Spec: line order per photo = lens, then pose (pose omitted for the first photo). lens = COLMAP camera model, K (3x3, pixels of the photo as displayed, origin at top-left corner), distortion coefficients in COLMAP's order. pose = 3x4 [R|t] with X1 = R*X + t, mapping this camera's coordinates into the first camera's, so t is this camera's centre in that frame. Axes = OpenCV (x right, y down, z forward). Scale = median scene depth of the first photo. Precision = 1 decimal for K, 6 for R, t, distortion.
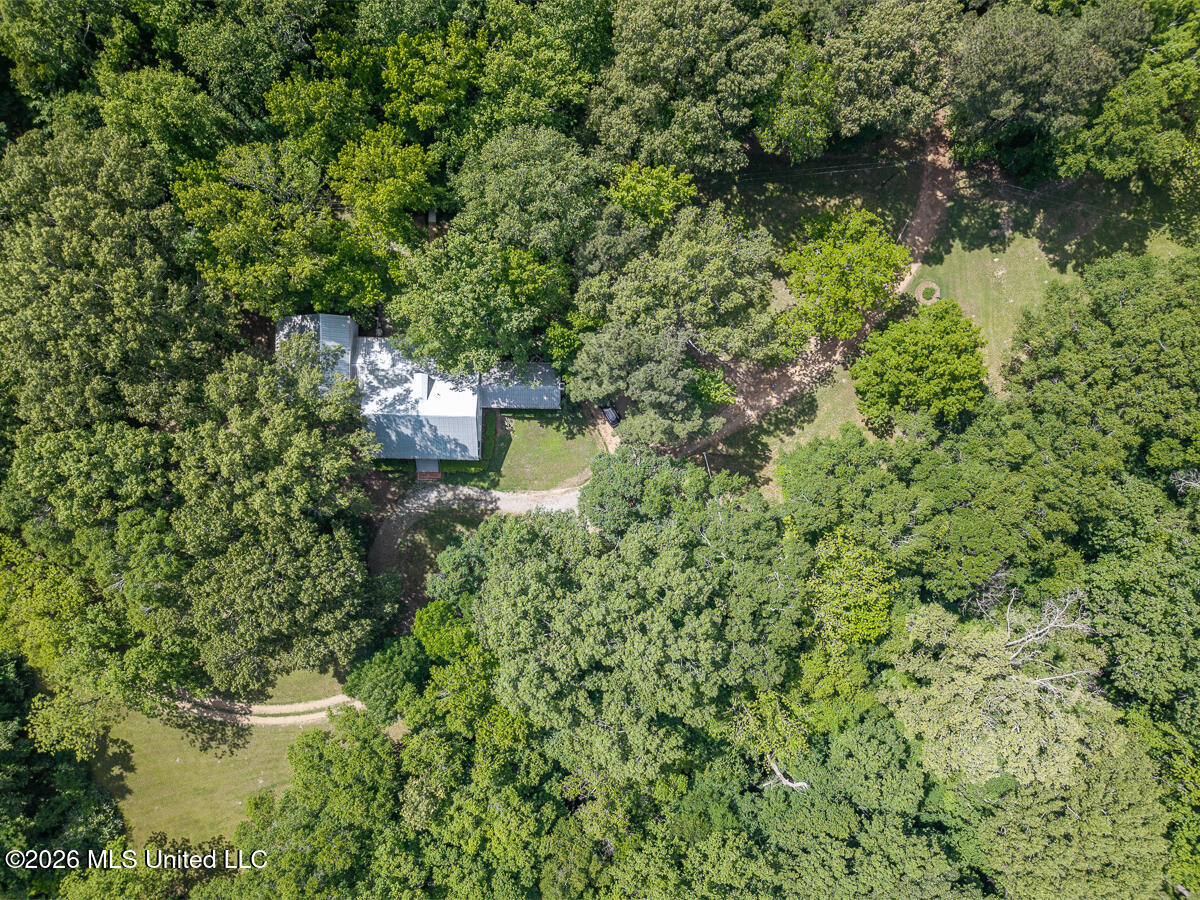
lens RADIAL K [[807.8, 0, 600.4], [0, 807.8, 453.7], [0, 0, 1]] dist [0.023313, -0.012287]
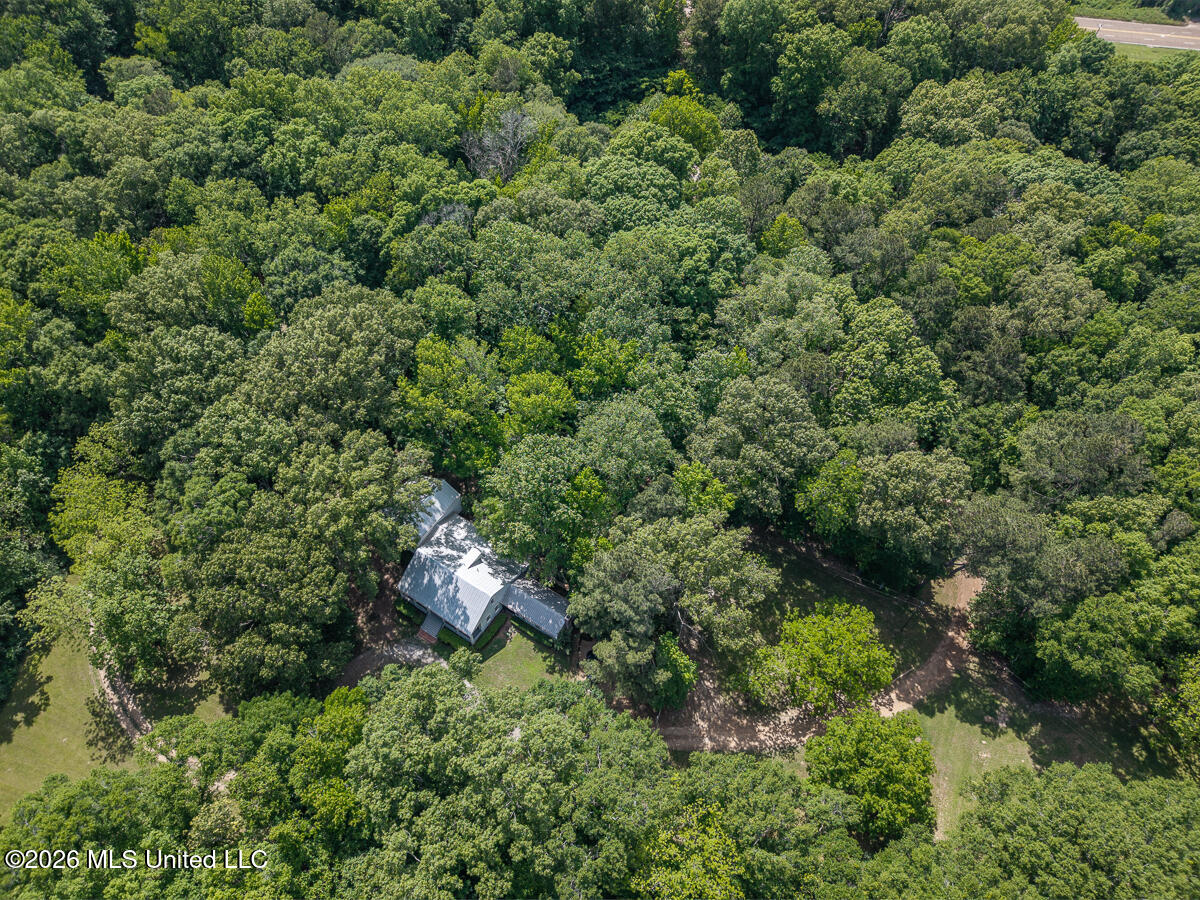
lens RADIAL K [[807.8, 0, 600.4], [0, 807.8, 453.7], [0, 0, 1]] dist [0.023313, -0.012287]
pose [[0.848725, 0.417635, -0.324419, 0.267849], [-0.528834, 0.669329, -0.521855, 0.337187], [-0.000802, 0.614475, 0.788936, -0.052782]]
